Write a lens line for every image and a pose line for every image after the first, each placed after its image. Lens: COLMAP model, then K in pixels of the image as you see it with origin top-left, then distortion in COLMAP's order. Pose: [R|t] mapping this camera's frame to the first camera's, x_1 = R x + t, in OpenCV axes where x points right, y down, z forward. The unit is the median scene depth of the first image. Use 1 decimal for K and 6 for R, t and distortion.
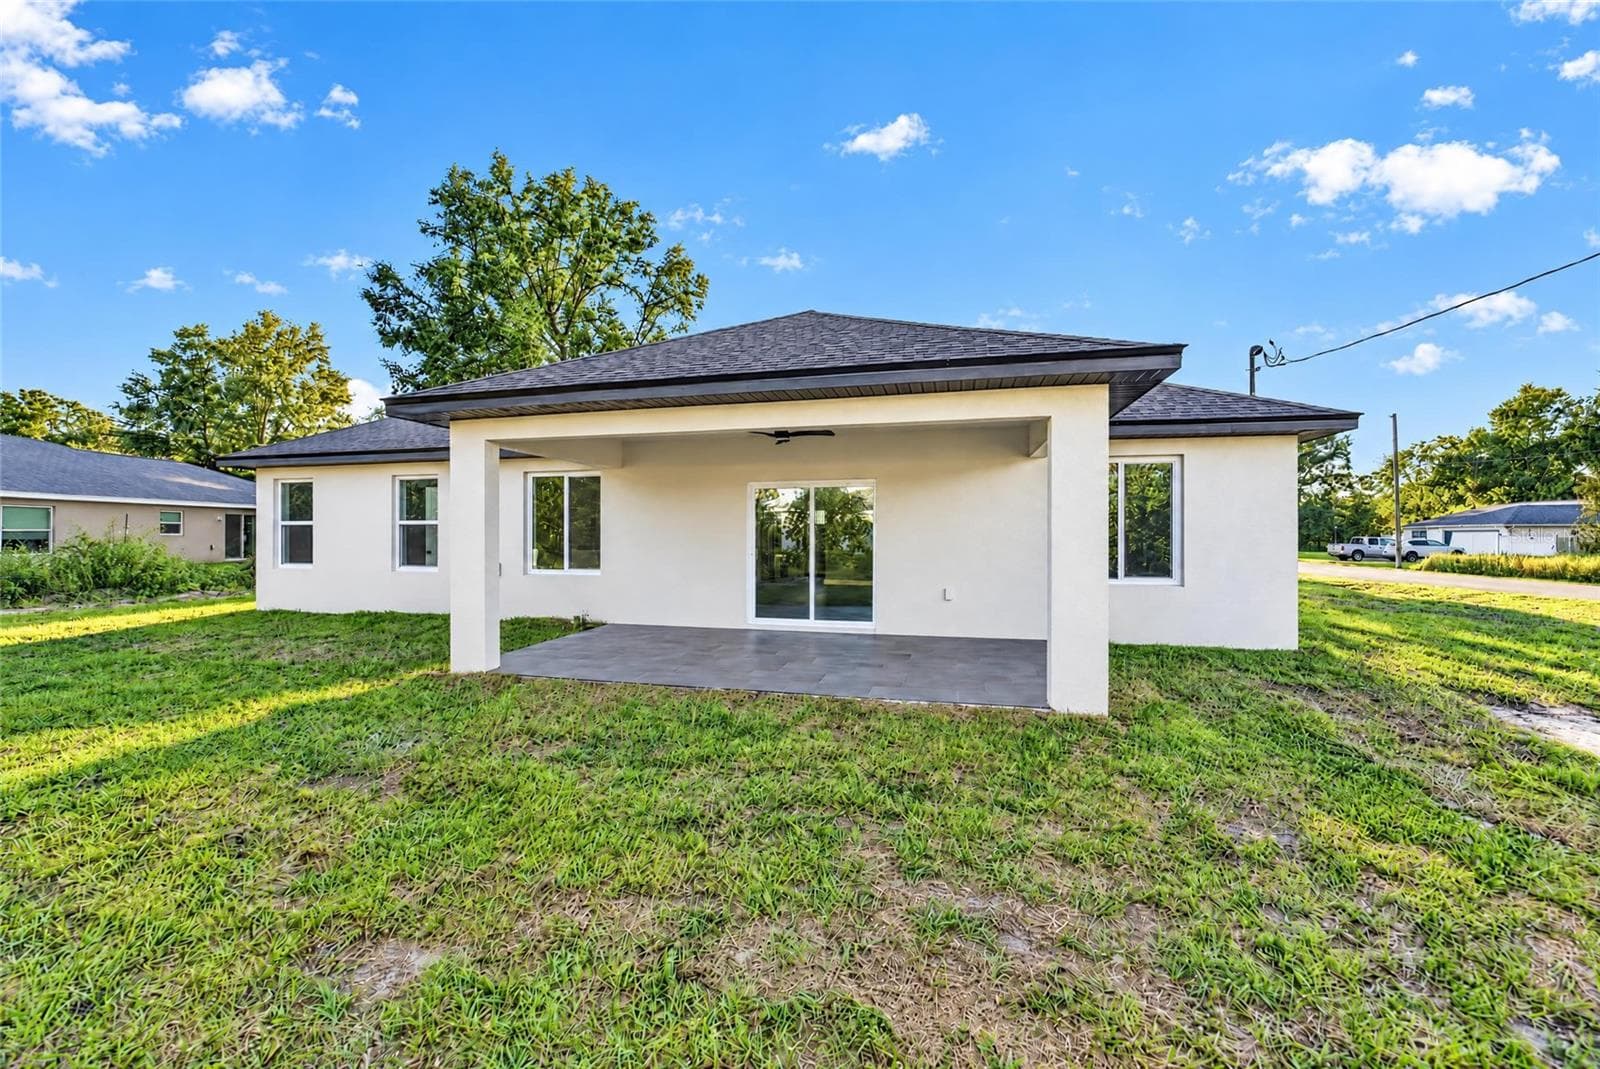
lens RADIAL K [[609.2, 0, 800.0], [0, 609.2, 534.5], [0, 0, 1]] dist [-0.010562, 0.000171]
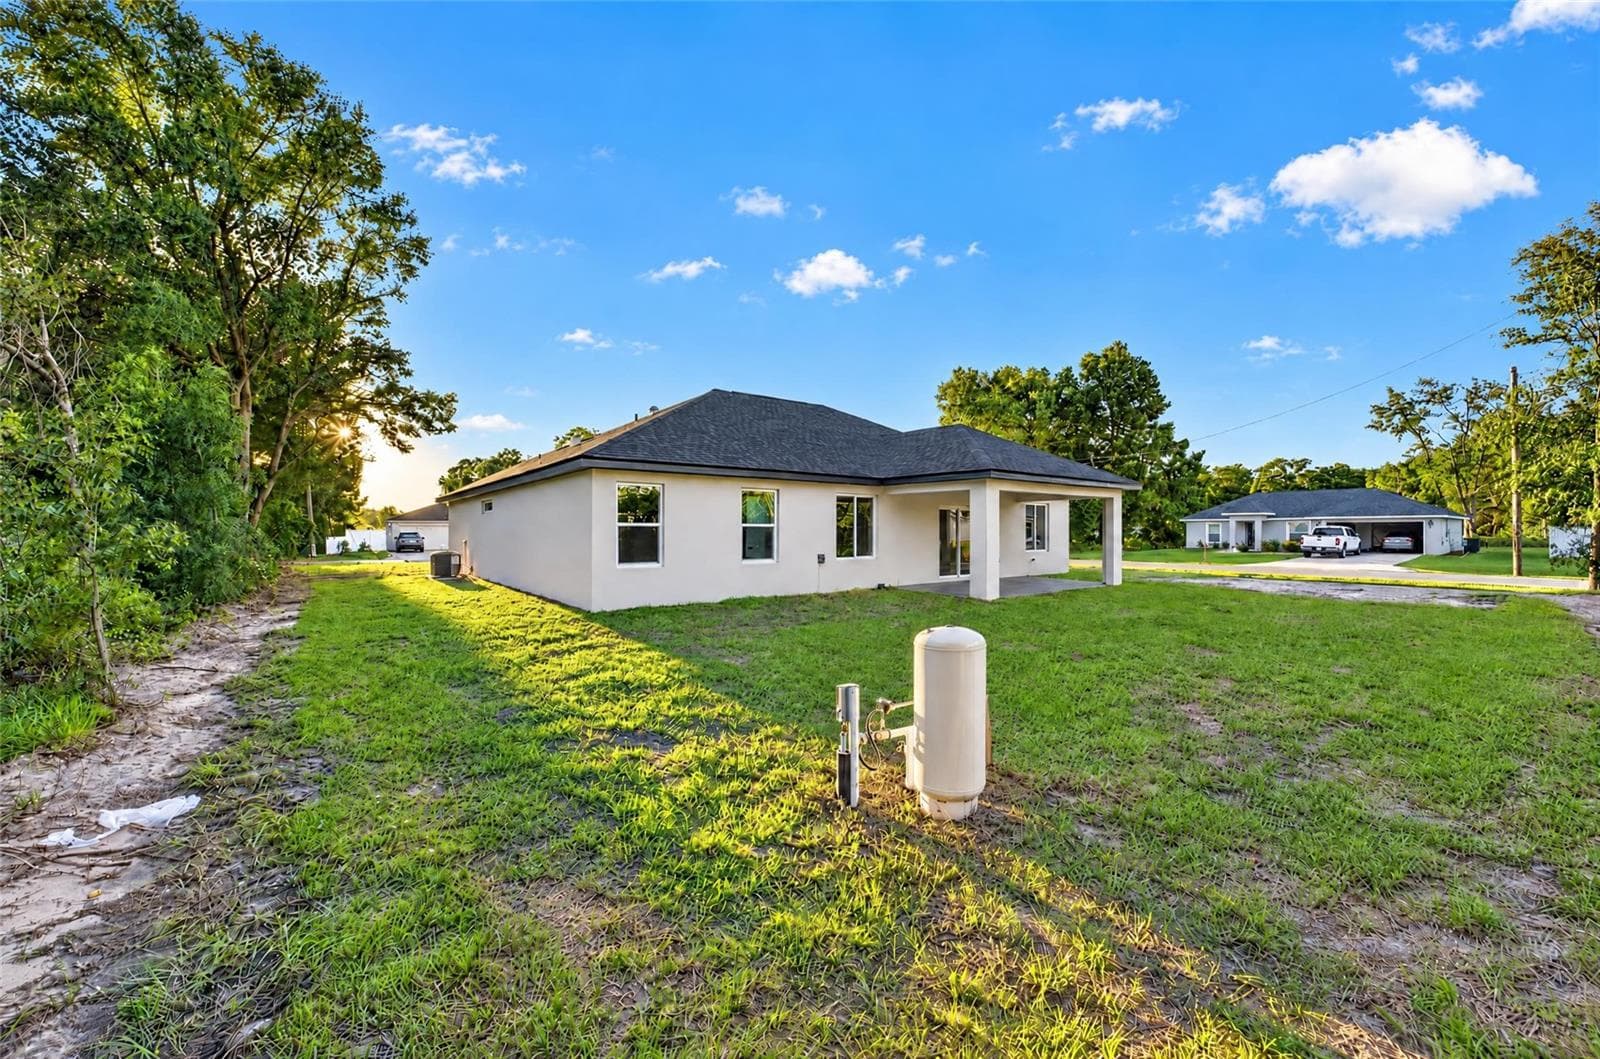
lens RADIAL K [[616.4, 0, 780.2], [0, 616.4, 537.4], [0, 0, 1]] dist [-0.009464, -0.000031]
pose [[0.653448, -0.008257, 0.756927, -1.466411], [0.003659, 0.999963, 0.007749, -0.004603], [-0.756963, -0.002294, 0.653454, 0.096305]]
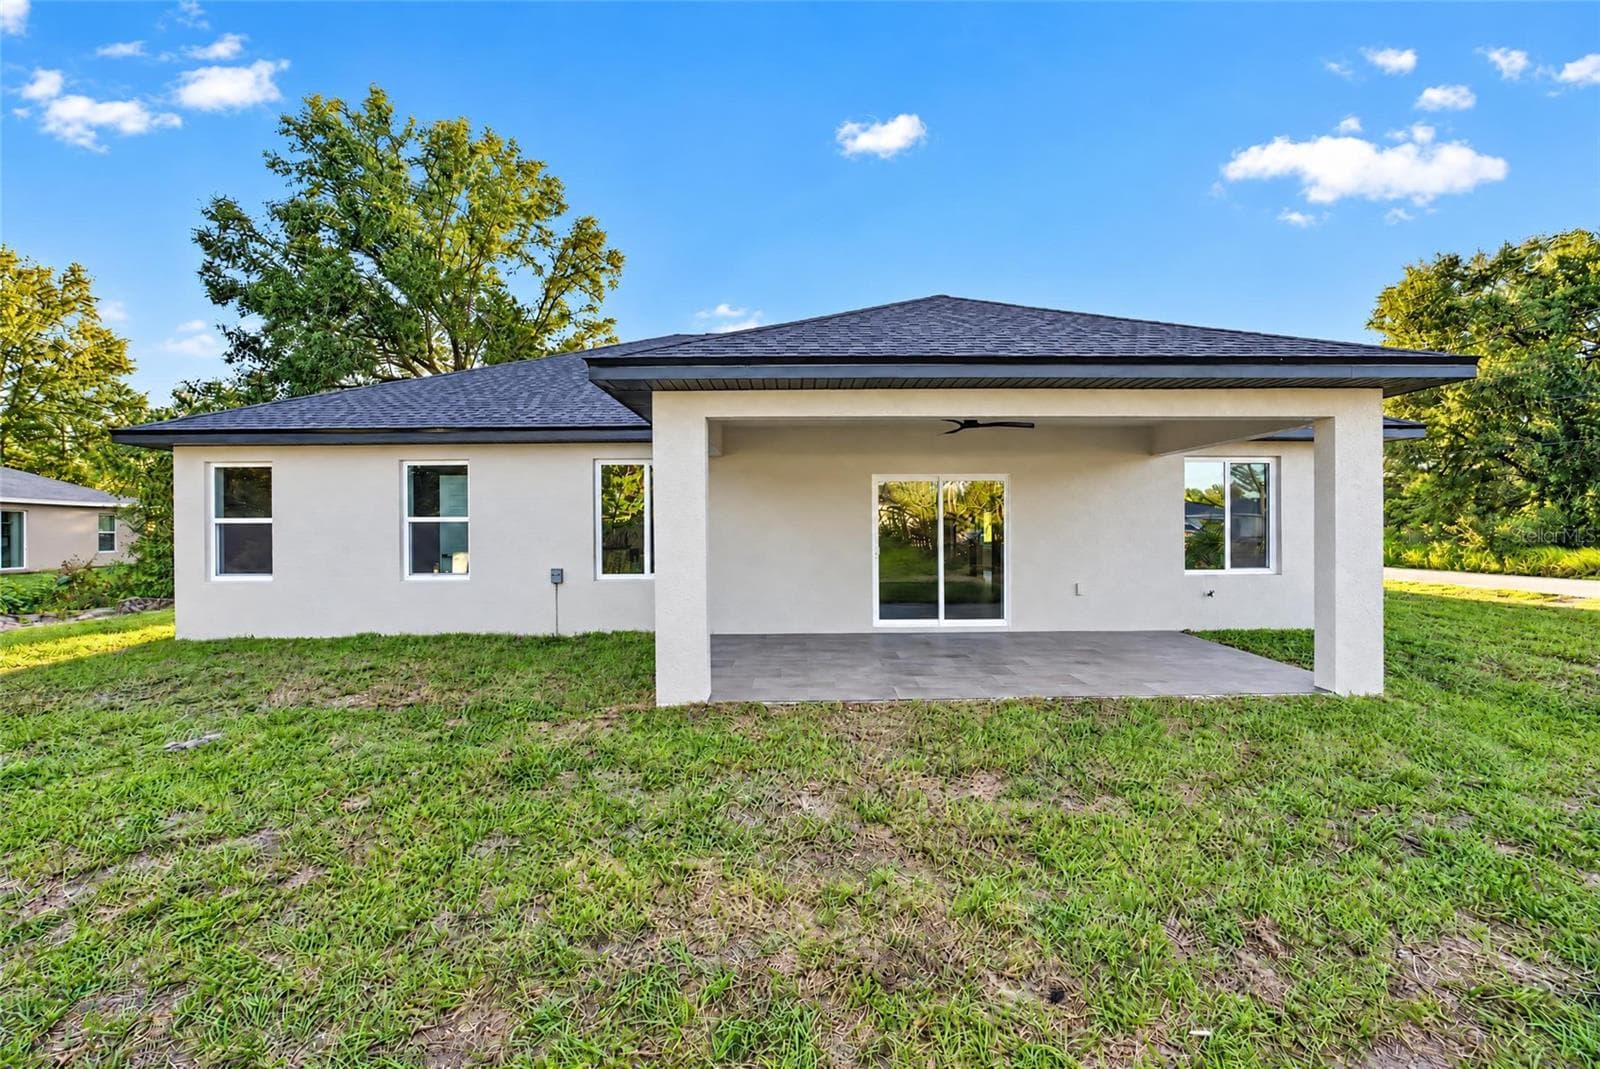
lens RADIAL K [[609.2, 0, 800.0], [0, 609.2, 534.5], [0, 0, 1]] dist [-0.010562, 0.000171]
pose [[0.971696, -0.008194, 0.236093, -0.324068], [0.006957, 0.999957, 0.006072, -0.001188], [-0.236133, -0.004258, 0.971711, 0.093000]]
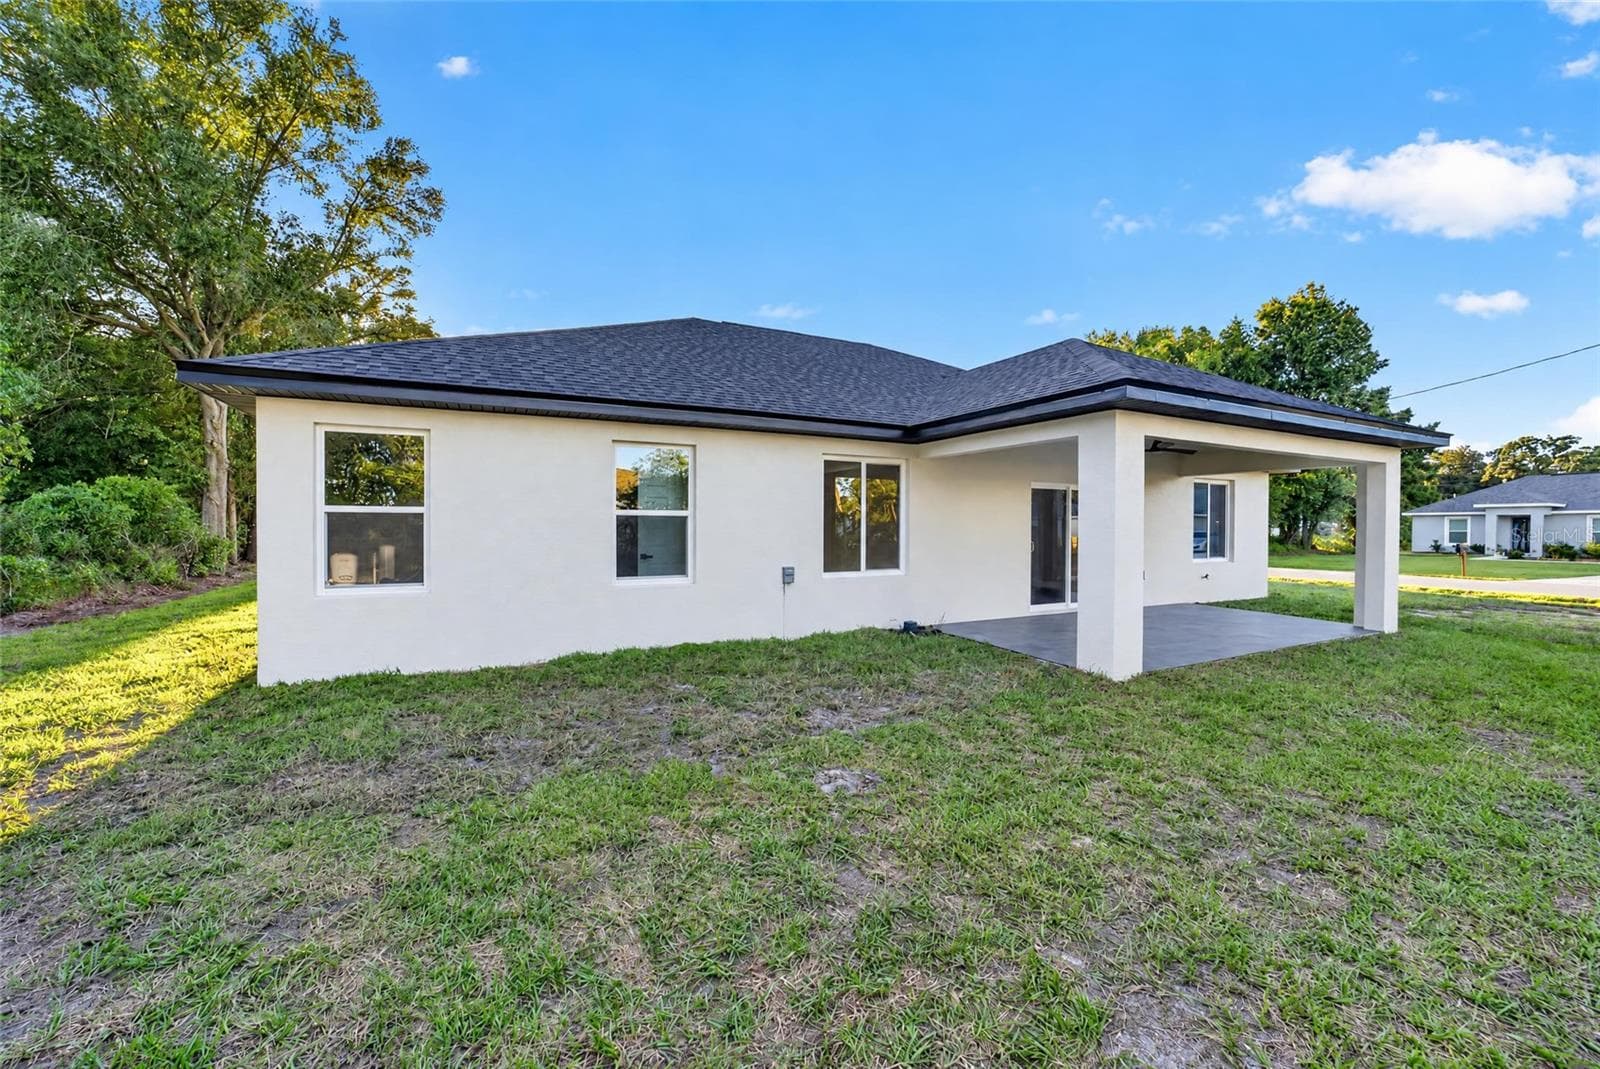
lens RADIAL K [[609.2, 0, 800.0], [0, 609.2, 534.5], [0, 0, 1]] dist [-0.010562, 0.000171]
pose [[0.774010, -0.005488, 0.633149, -0.860920], [-0.002200, 0.999933, 0.011357, -0.003539], [-0.633169, -0.010183, 0.773947, 0.330966]]
